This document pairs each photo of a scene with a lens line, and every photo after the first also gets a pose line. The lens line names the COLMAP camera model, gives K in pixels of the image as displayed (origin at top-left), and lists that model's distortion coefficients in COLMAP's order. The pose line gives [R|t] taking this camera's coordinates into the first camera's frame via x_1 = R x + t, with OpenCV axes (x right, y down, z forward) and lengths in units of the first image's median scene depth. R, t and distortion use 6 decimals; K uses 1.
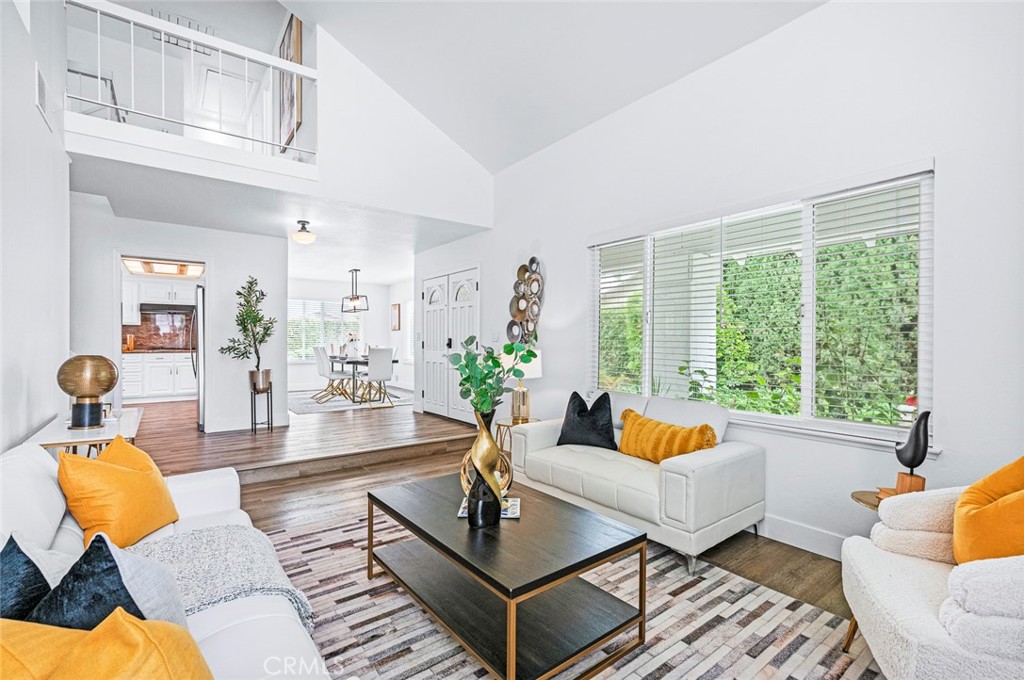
lens RADIAL K [[467.1, 0, 512.0], [0, 467.1, 340.0], [0, 0, 1]] dist [0.001910, 0.000169]
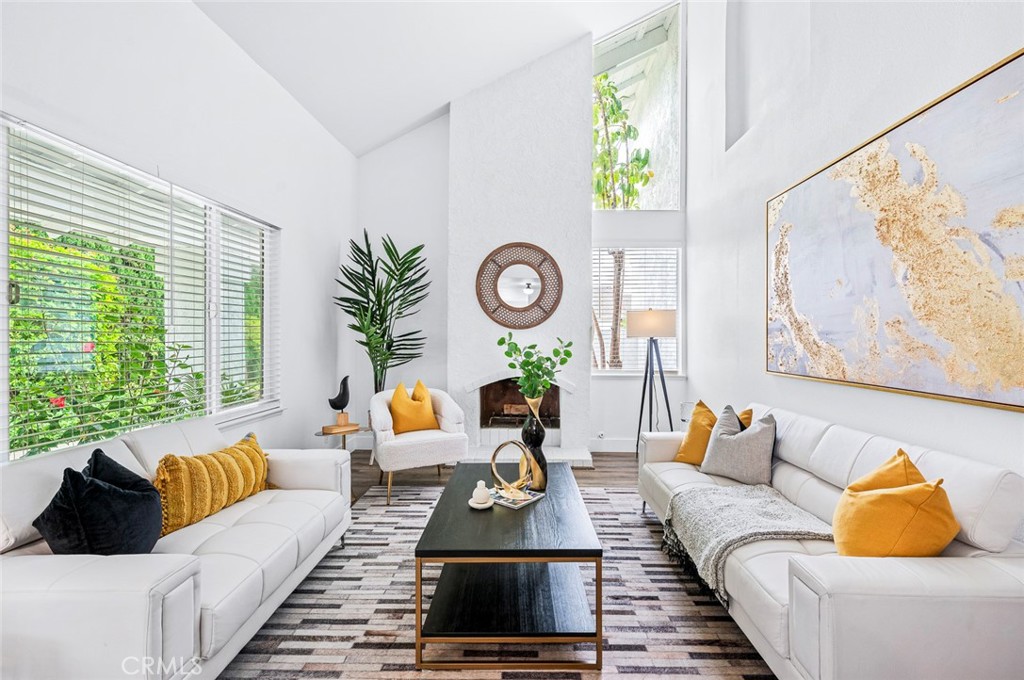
lens RADIAL K [[467.1, 0, 512.0], [0, 467.1, 340.0], [0, 0, 1]] dist [0.001910, 0.000169]
pose [[-0.779550, -0.005314, 0.626318, -0.761039], [0.004472, 0.999891, 0.014050, -0.017834], [-0.626324, 0.013754, -0.779441, 1.919336]]
